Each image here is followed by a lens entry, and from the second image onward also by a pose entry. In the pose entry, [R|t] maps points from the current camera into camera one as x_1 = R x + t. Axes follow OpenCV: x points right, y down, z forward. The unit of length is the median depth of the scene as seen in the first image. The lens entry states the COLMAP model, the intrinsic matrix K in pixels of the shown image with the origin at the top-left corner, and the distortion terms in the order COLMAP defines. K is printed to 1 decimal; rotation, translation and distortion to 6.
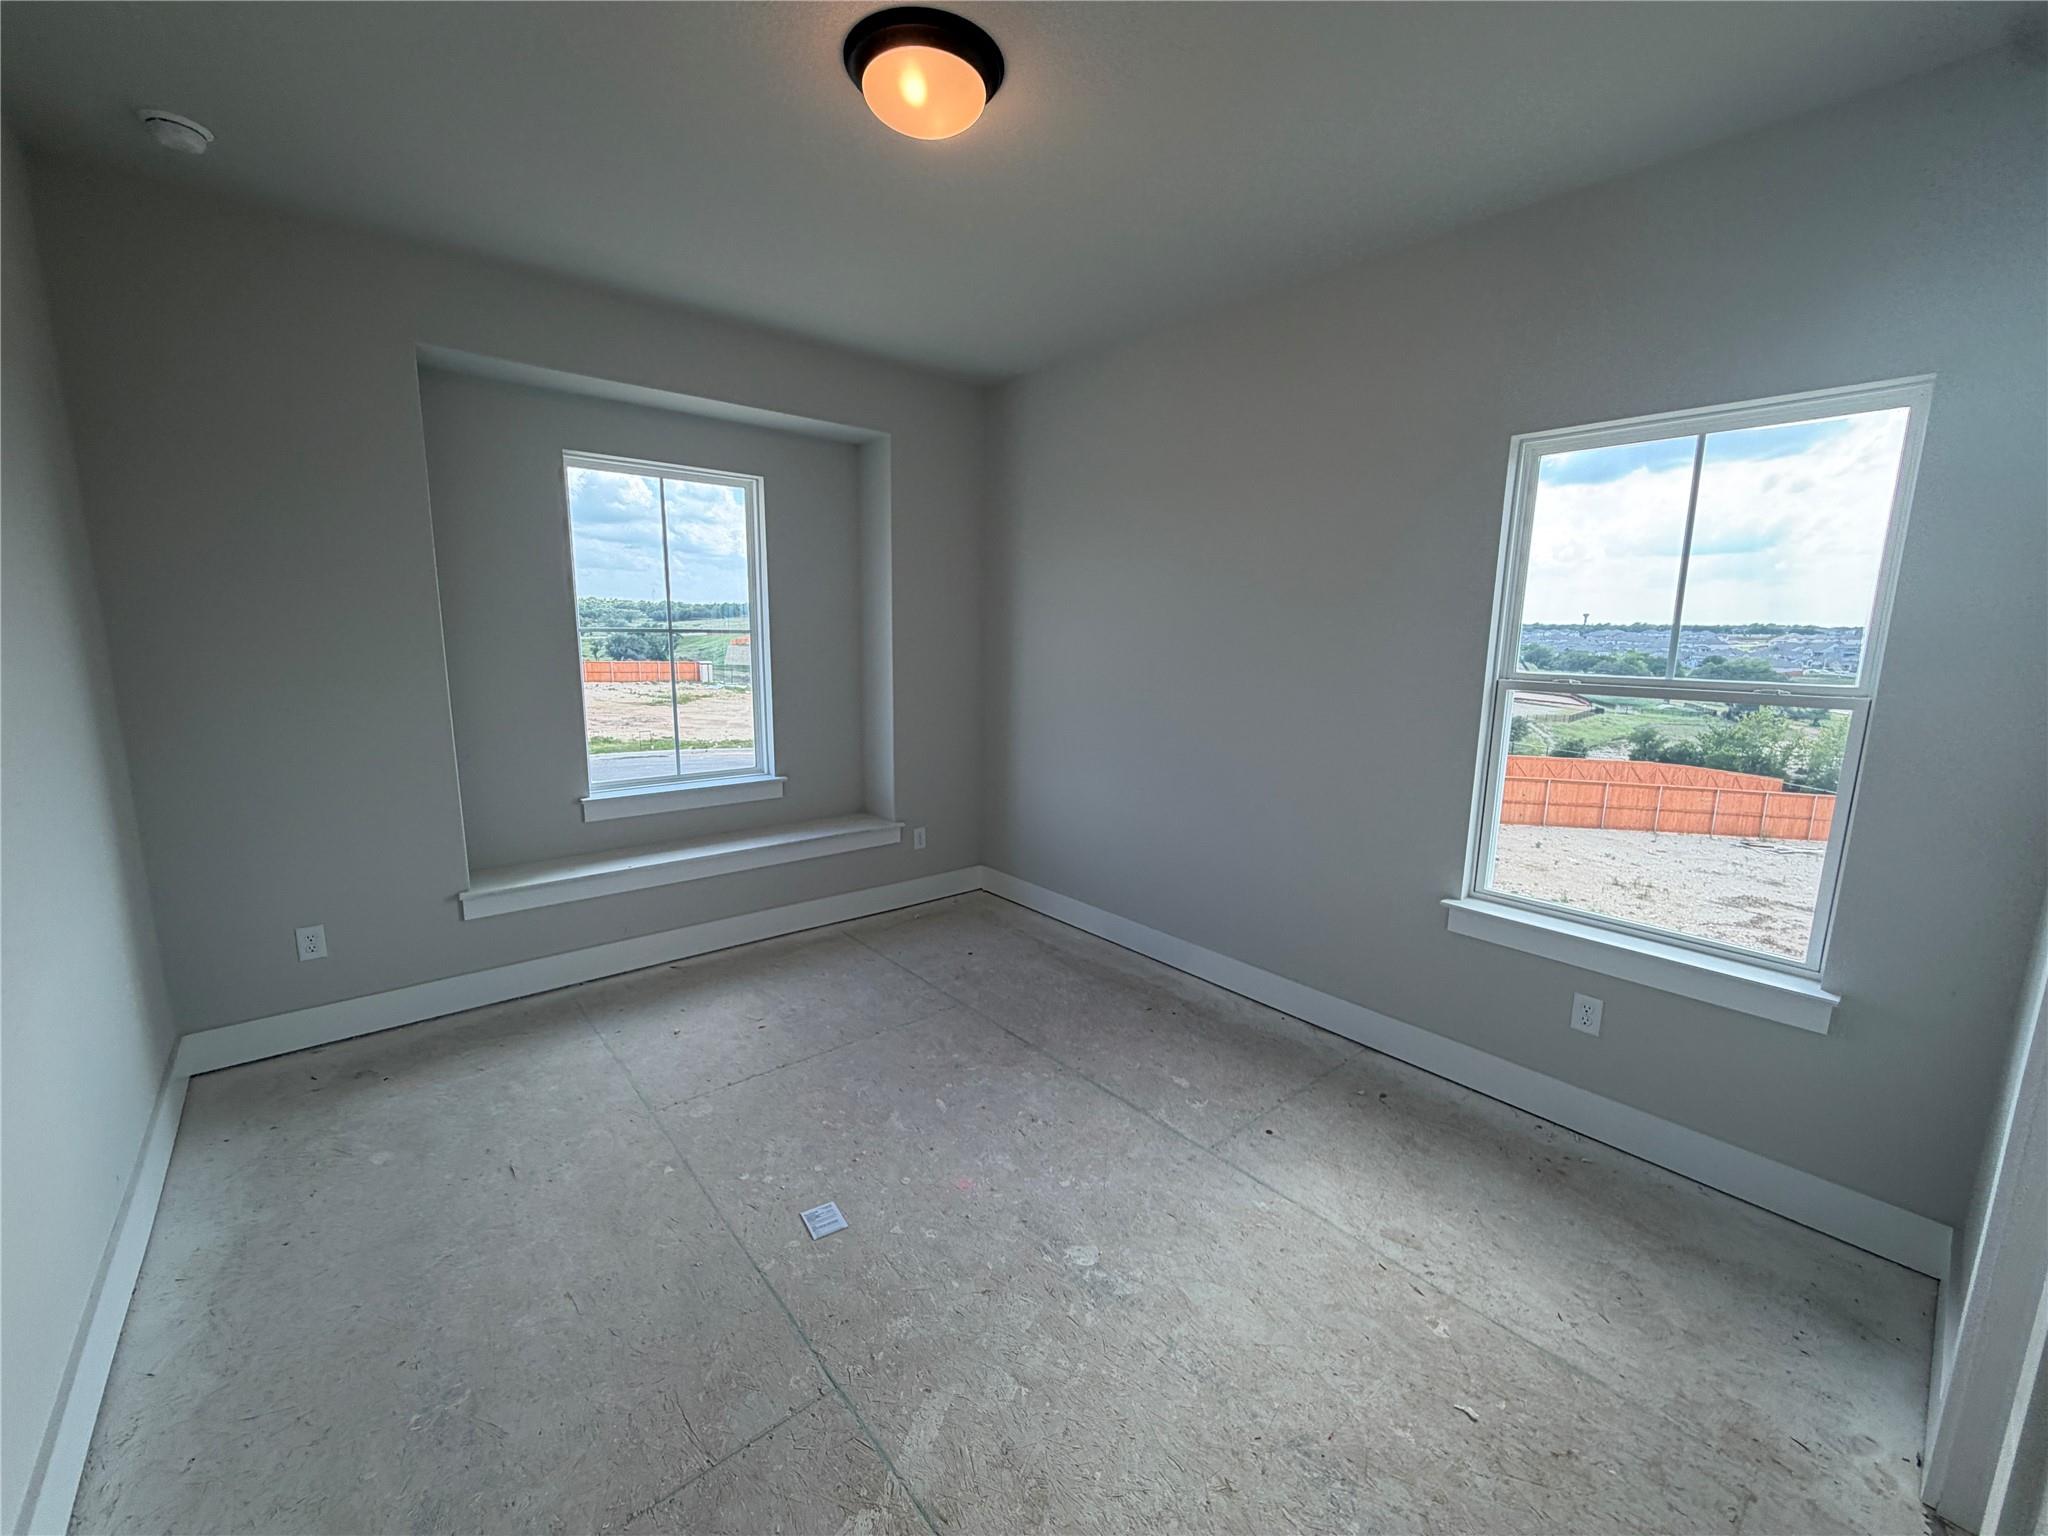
lens RADIAL K [[818.2, 0, 1021.2], [0, 818.2, 766.4], [0, 0, 1]] dist [0.001073, 0.000010]
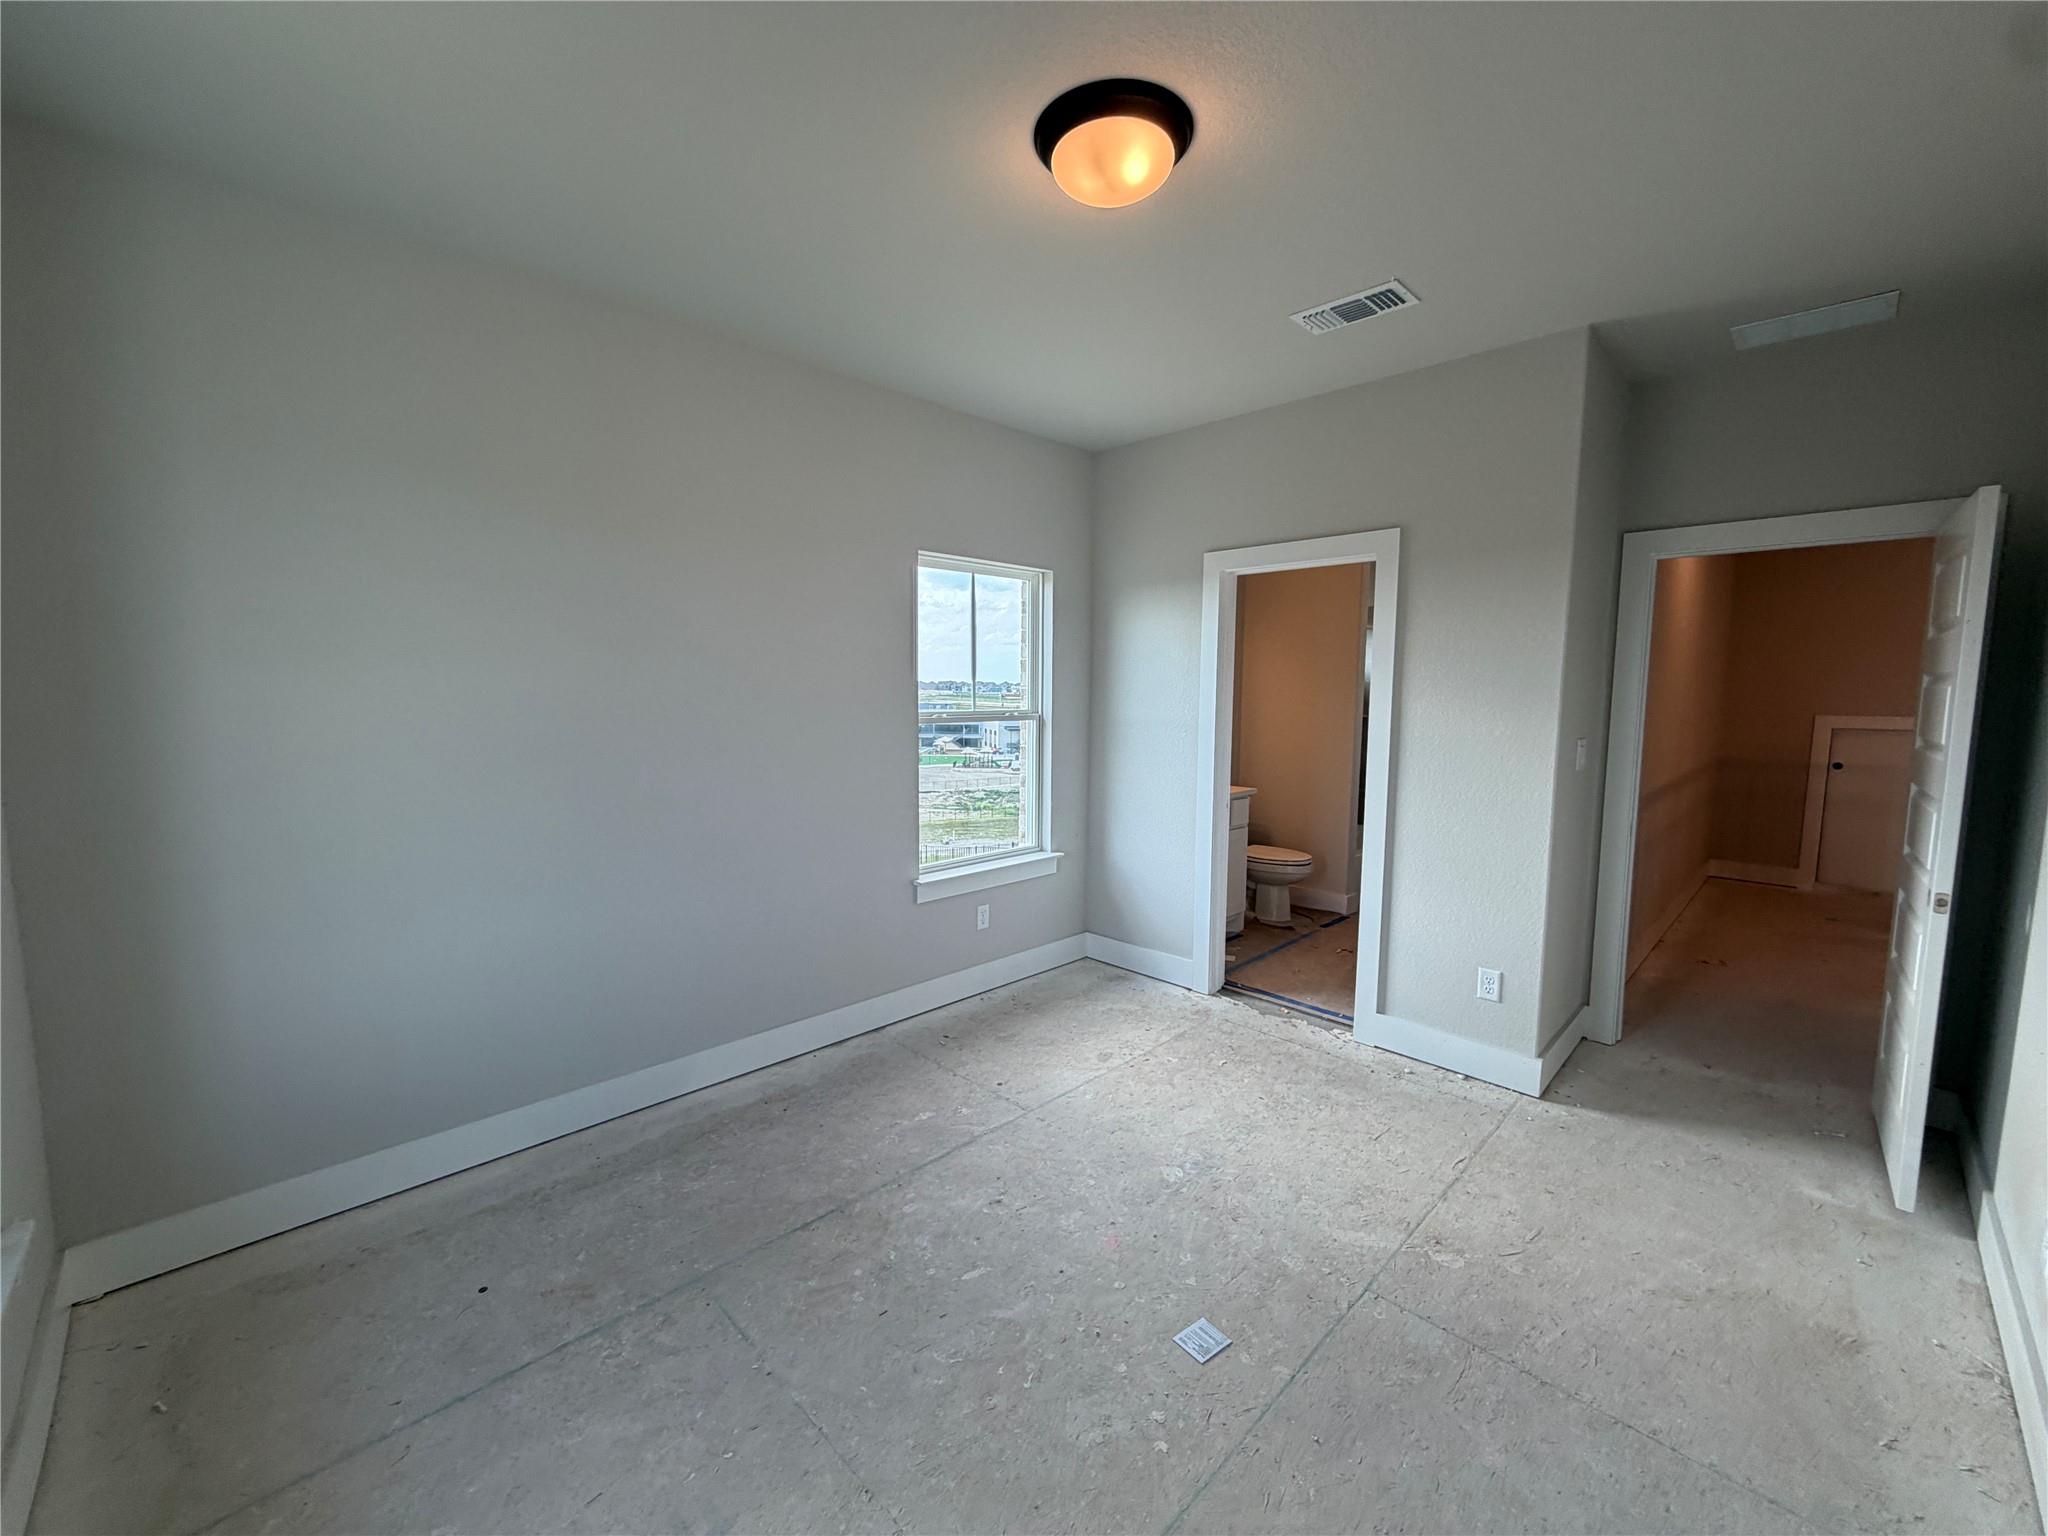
lens RADIAL K [[818.2, 0, 1013.6], [0, 818.2, 761.9], [0, 0, 1]] dist [0.001073, 0.000010]
pose [[-0.066776, -0.107872, 0.991920, -1.034104], [0.159147, 0.980260, 0.117318, -0.209934], [-0.984994, 0.165695, -0.048291, 1.116697]]
